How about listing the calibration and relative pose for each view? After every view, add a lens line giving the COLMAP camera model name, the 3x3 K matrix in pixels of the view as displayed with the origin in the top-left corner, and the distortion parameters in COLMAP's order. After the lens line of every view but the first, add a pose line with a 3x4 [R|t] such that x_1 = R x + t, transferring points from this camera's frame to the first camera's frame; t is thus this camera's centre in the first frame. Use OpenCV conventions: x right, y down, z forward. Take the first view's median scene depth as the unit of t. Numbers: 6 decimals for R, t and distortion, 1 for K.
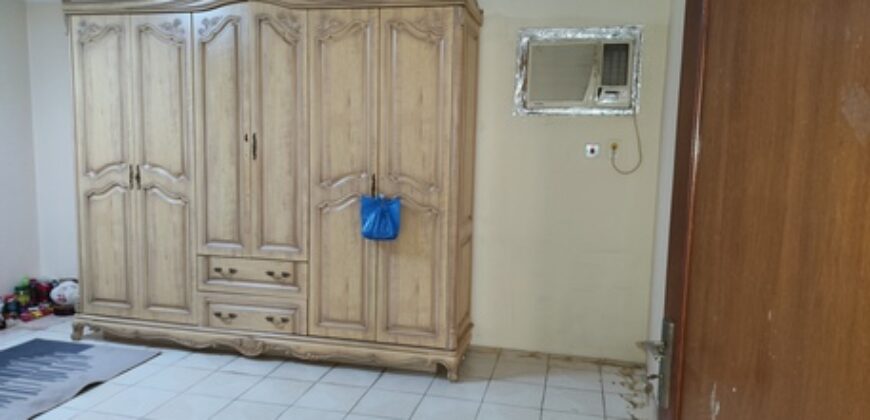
lens RADIAL K [[496.4, 0, 435.0], [0, 496.4, 210.0], [0, 0, 1]] dist [-0.001669, -0.001464]
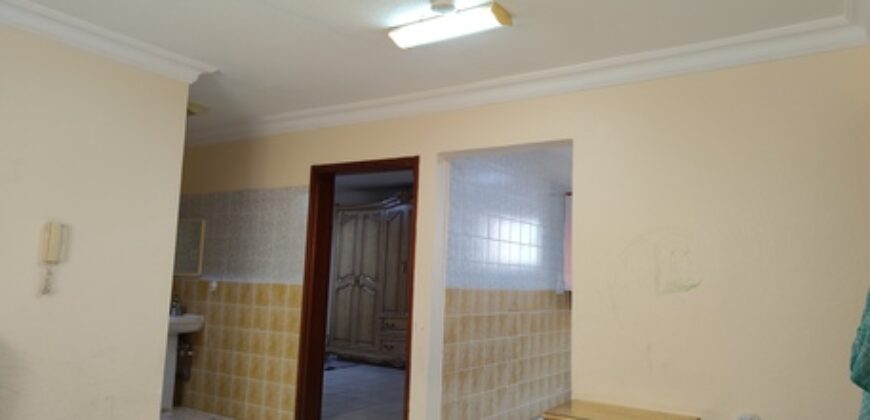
lens RADIAL K [[496.4, 0, 435.0], [0, 496.4, 210.0], [0, 0, 1]] dist [-0.001669, -0.001464]
pose [[0.930108, -0.049884, -0.363882, 0.548674], [-0.047233, 0.966262, -0.253194, 0.173886], [0.364236, 0.252685, 0.896372, -0.952166]]
